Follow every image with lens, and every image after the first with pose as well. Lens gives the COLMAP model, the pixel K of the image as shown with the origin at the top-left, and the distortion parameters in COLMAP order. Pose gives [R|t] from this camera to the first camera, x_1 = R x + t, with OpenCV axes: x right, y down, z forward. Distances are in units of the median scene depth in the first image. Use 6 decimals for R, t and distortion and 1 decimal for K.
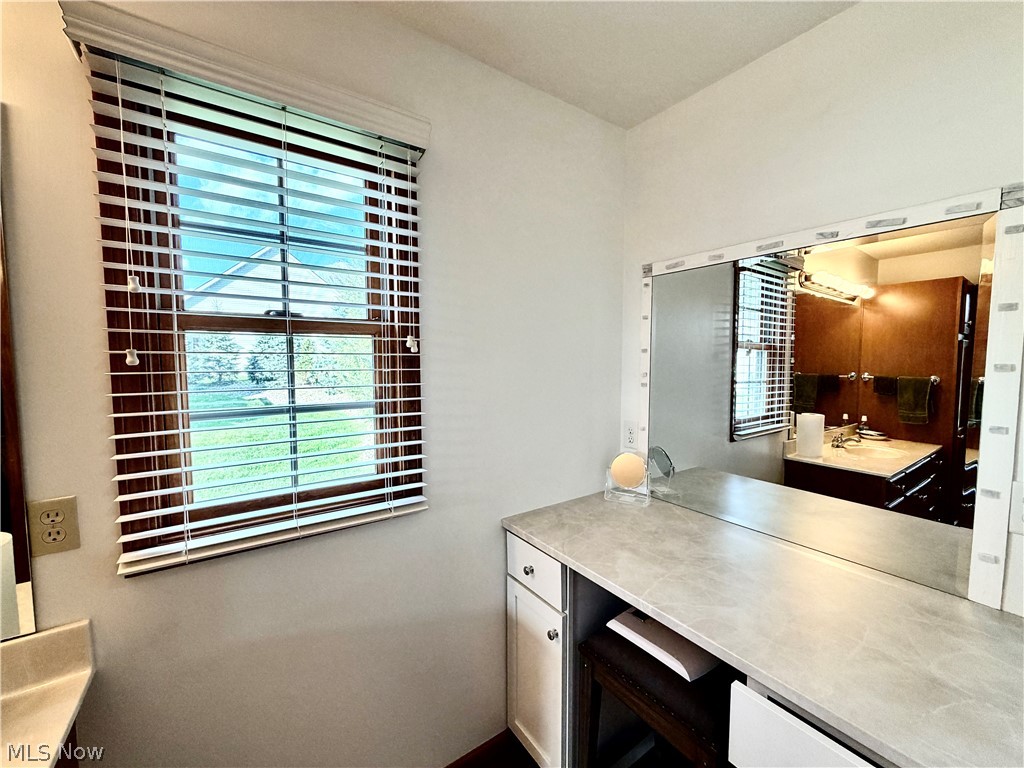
lens RADIAL K [[441.6, 0, 514.3], [0, 441.6, 386.3], [0, 0, 1]] dist [0.001040, 0.000423]
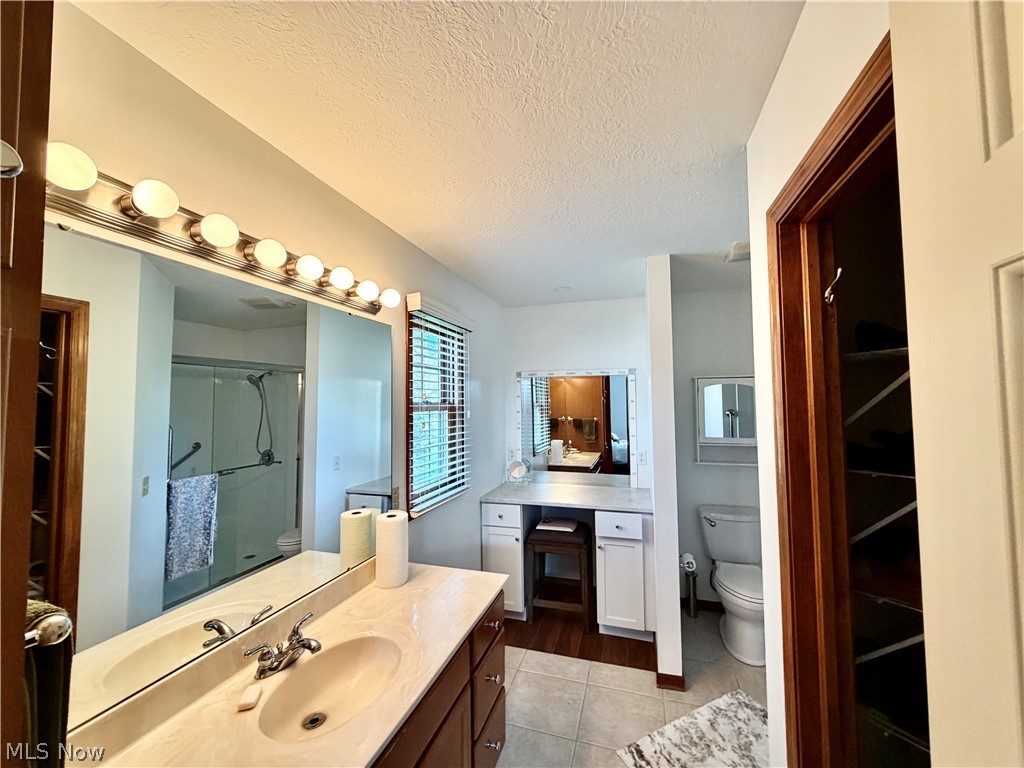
lens RADIAL K [[407.0, 0, 510.7], [0, 407.0, 385.5], [0, 0, 1]] dist [-0.001164, -0.000110]
pose [[0.817370, 0.008911, 0.576045, -1.385322], [0.058893, 0.993350, -0.098932, -0.025812], [-0.573096, 0.114788, 0.811409, -0.916262]]
